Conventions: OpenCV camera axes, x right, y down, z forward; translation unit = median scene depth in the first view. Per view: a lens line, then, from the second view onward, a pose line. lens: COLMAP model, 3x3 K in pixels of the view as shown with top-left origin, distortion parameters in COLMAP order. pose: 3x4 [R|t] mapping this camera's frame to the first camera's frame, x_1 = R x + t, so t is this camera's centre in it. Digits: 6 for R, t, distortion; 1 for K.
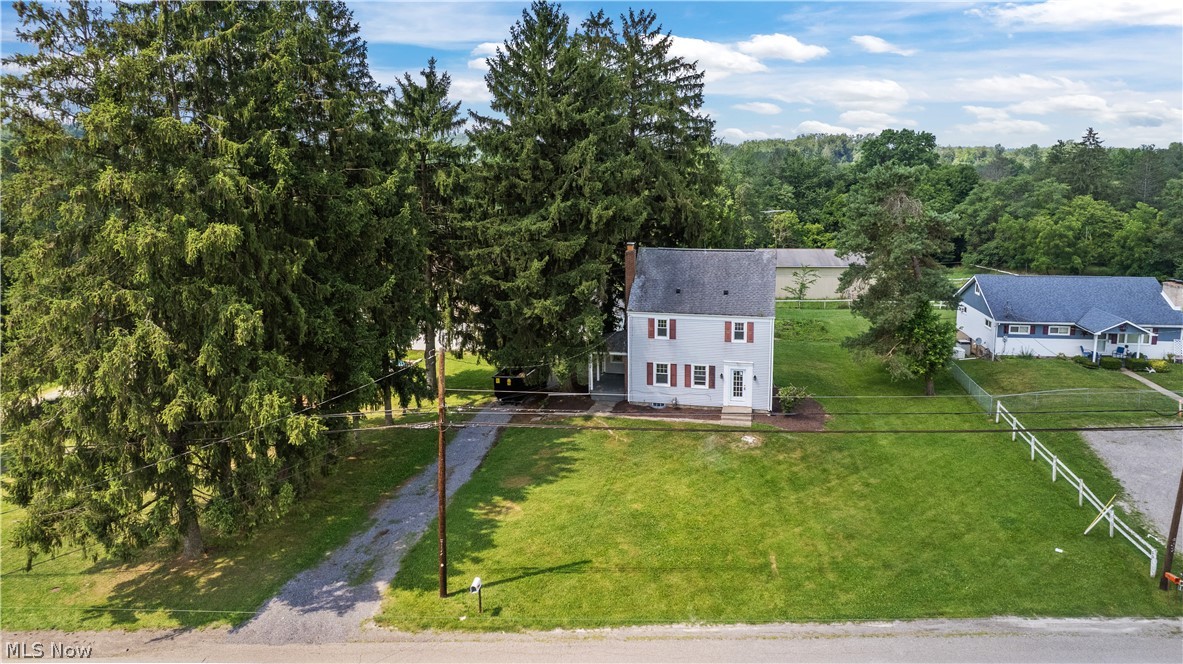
lens RADIAL K [[767.3, 0, 597.0], [0, 767.3, 312.7], [0, 0, 1]] dist [-0.035843, -0.000001]
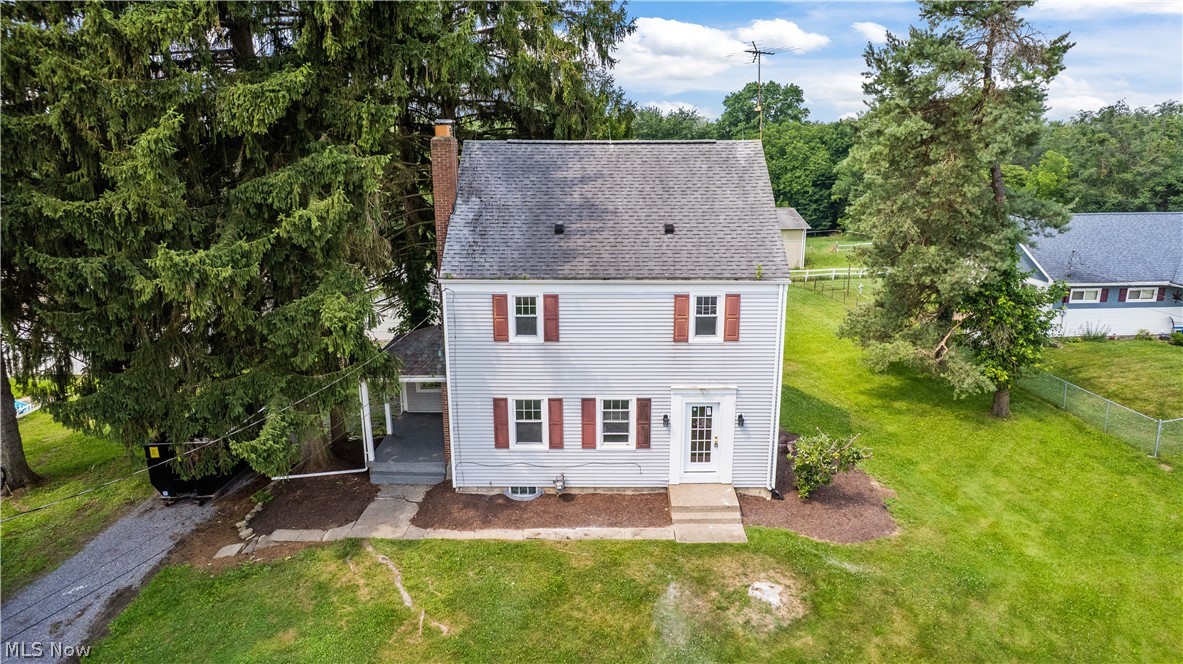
lens RADIAL K [[767.3, 0, 597.0], [0, 767.3, 312.7], [0, 0, 1]] dist [-0.035843, -0.000001]
pose [[0.977209, -0.041104, 0.208262, 0.035196], [0.038038, 0.999101, 0.018706, 0.011518], [-0.208844, -0.010358, 0.977894, 0.576342]]
